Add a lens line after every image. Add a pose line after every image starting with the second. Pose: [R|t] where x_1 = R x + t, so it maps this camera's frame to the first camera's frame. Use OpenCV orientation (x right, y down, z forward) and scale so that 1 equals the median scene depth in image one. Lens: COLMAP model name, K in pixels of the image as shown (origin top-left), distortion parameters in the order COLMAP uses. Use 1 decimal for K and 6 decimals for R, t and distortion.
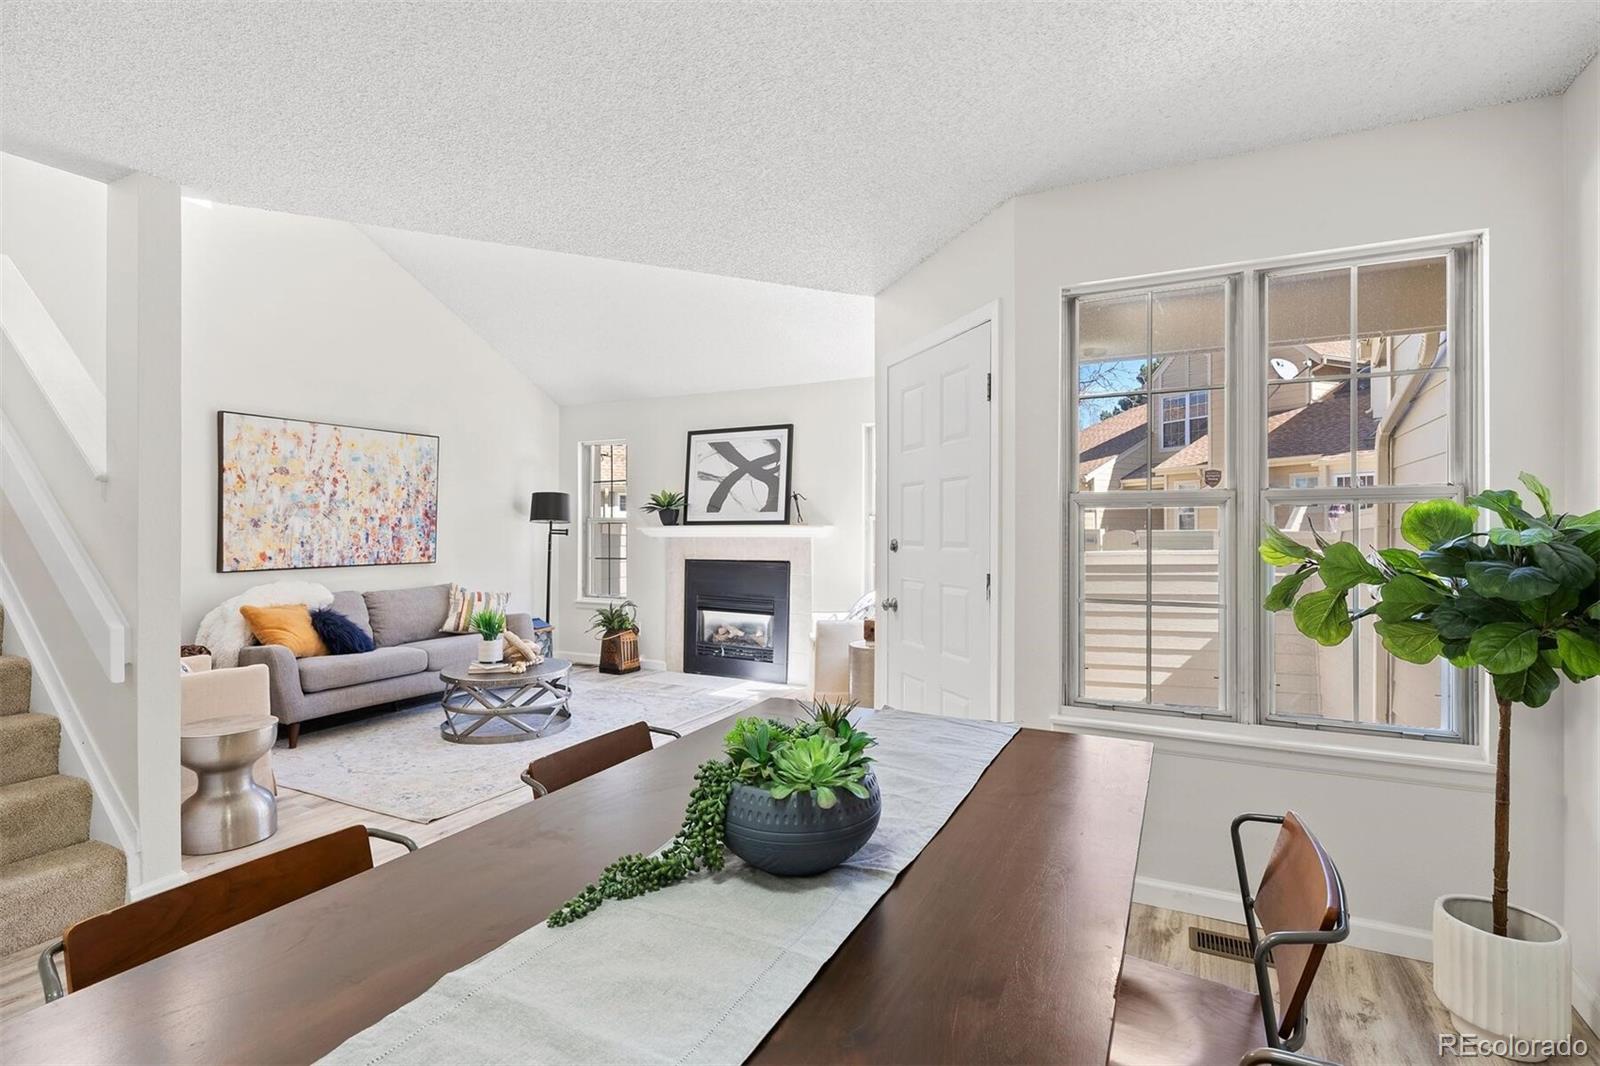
lens RADIAL K [[766.9, 0, 807.3], [0, 766.9, 522.2], [0, 0, 1]] dist [-0.005268, 0.000817]
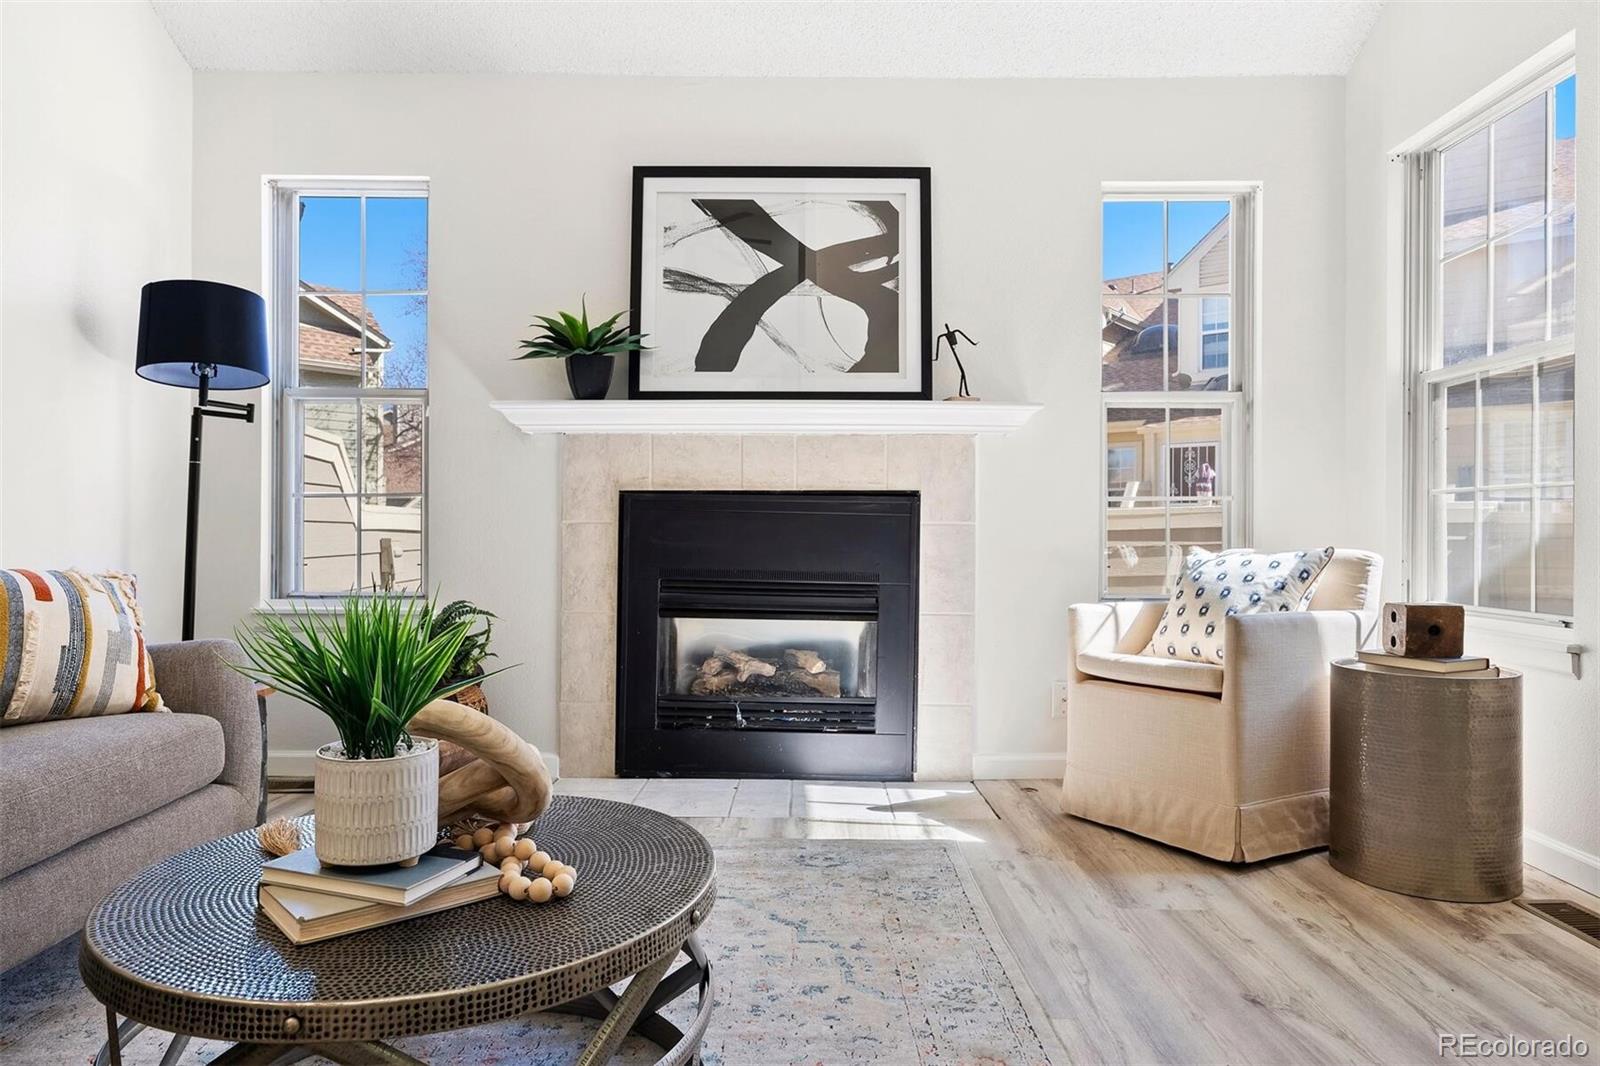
lens RADIAL K [[987.6, 0, 802.9], [0, 987.6, 531.8], [0, 0, 1]] dist [-0.001006, 0.001416]
pose [[0.895852, 0.004899, 0.444326, -0.340864], [-0.009899, 0.999911, 0.008934, 0.072624], [-0.444243, -0.012402, 0.895821, 0.565907]]
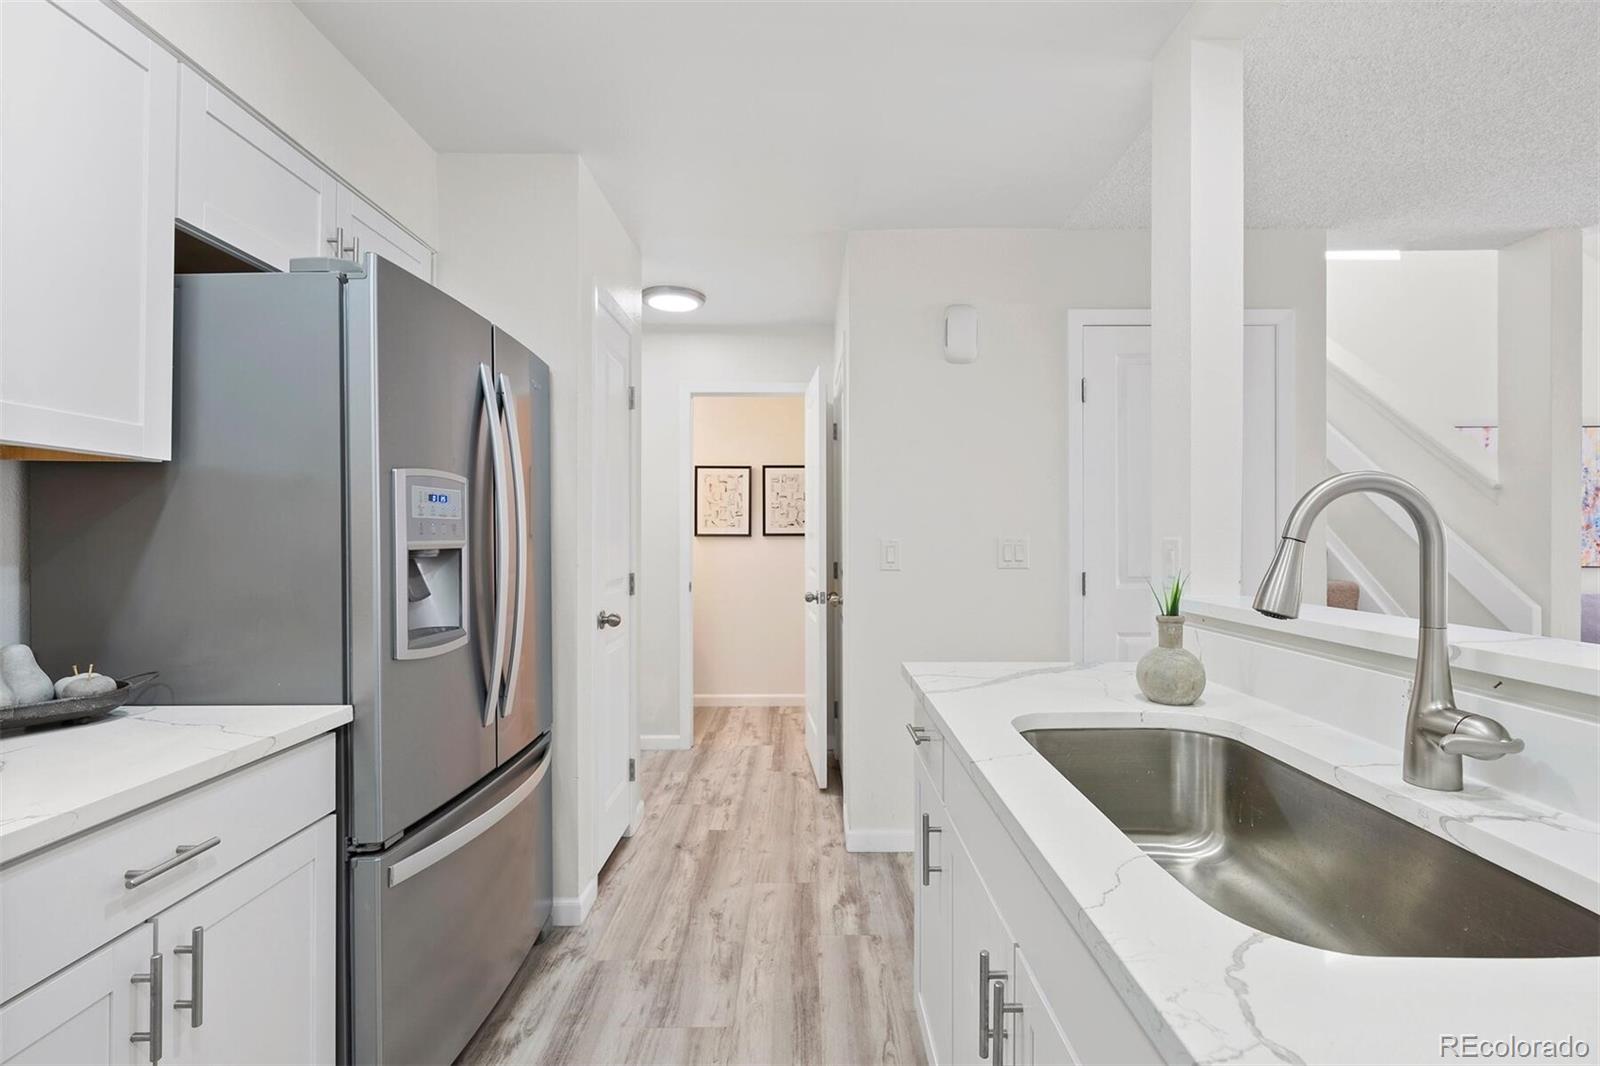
lens RADIAL K [[719.9, 0, 807.3], [0, 719.9, 533.8], [0, 0, 1]] dist [0.001067, -0.000893]
pose [[0.446359, 0.000403, -0.894854, -0.161500], [0.007978, 0.999958, 0.004431, 0.002253], [0.894818, -0.009117, 0.446337, -0.233184]]
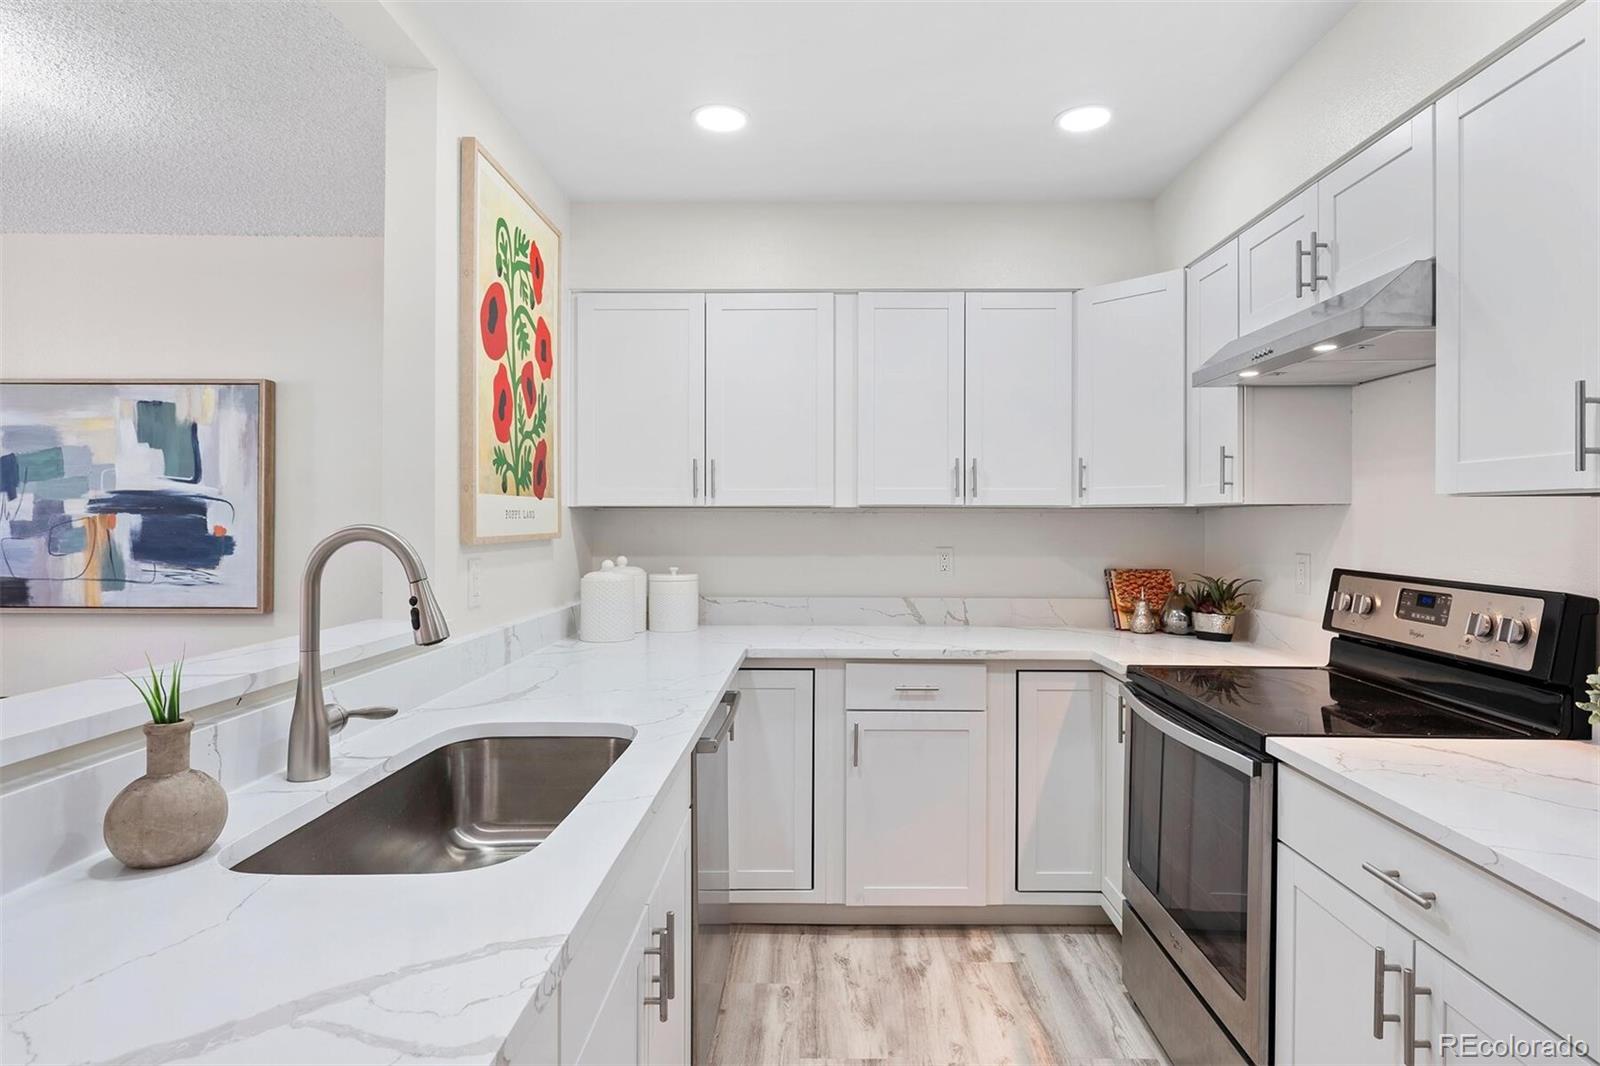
lens RADIAL K [[859.5, 0, 818.6], [0, 859.5, 529.5], [0, 0, 1]] dist [0.003116, -0.004623]
pose [[-0.441278, -0.008360, 0.897332, -0.508502], [-0.013562, 0.999905, 0.002646, -0.010481], [-0.897268, -0.011002, -0.441349, -0.061829]]
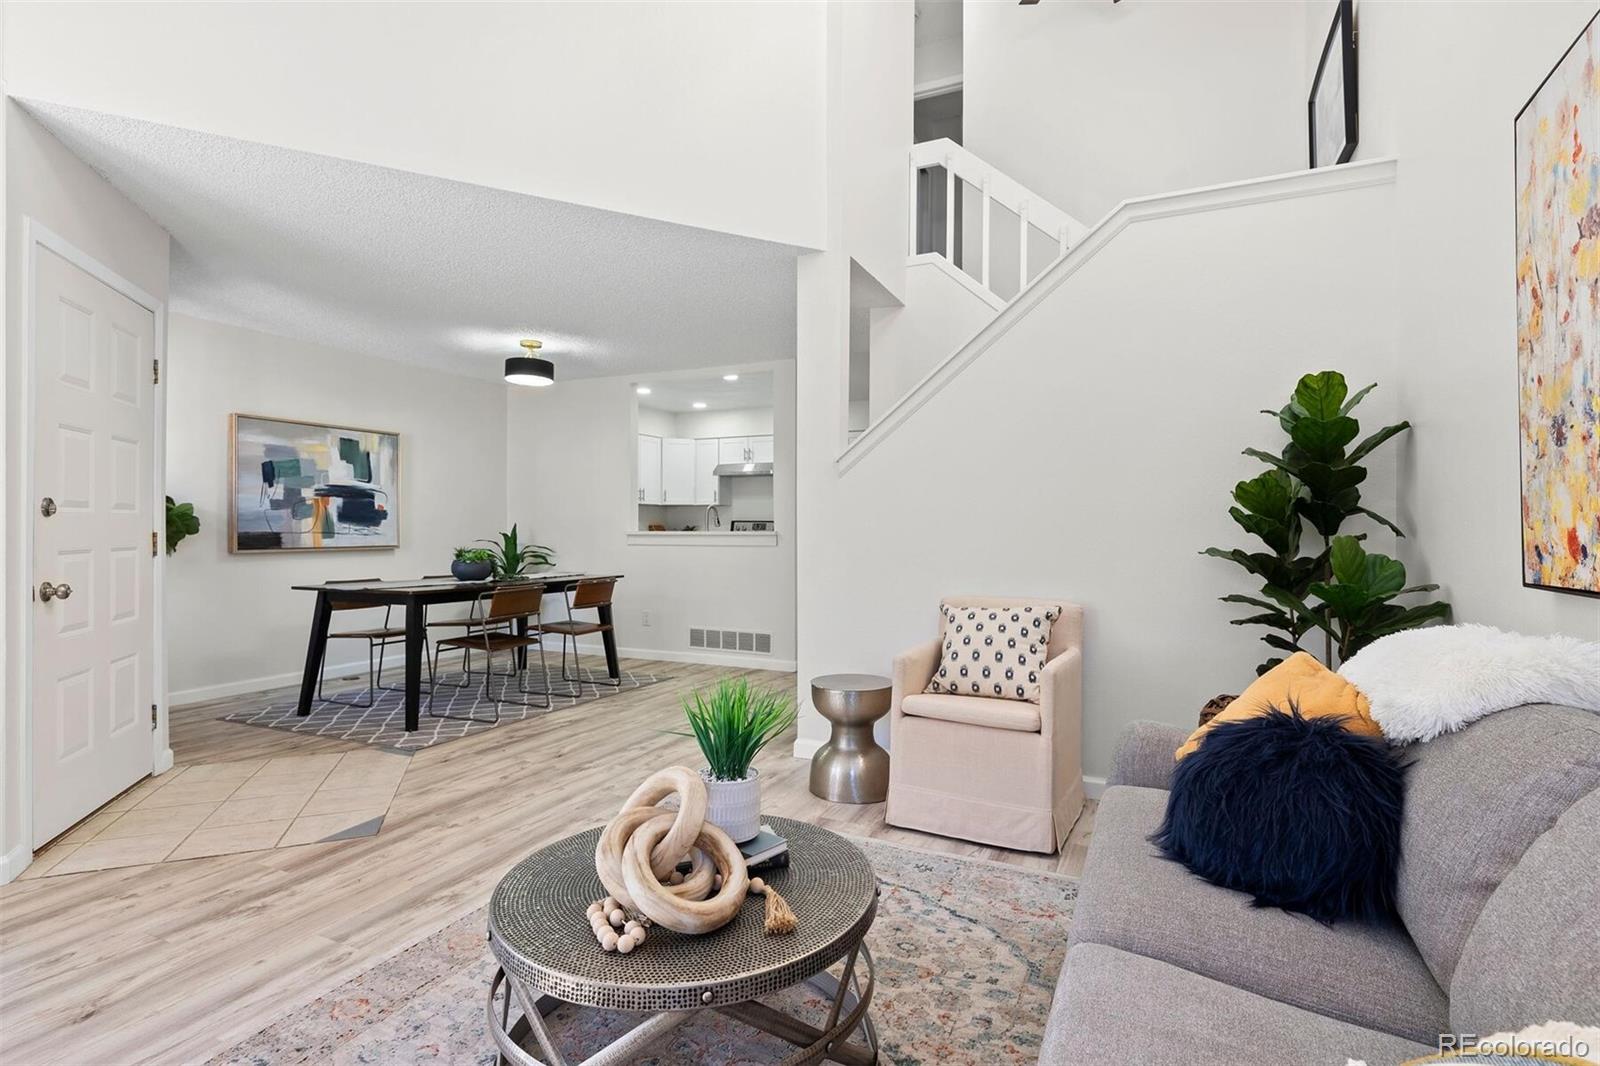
lens RADIAL K [[766.9, 0, 800.0], [0, 766.9, 522.7], [0, 0, 1]] dist [-0.005268, 0.000817]
pose [[-0.999640, 0.000622, -0.026810, -0.346267], [0.001056, 0.999868, -0.016192, 0.034588], [0.026797, -0.016214, -0.999509, 1.071908]]
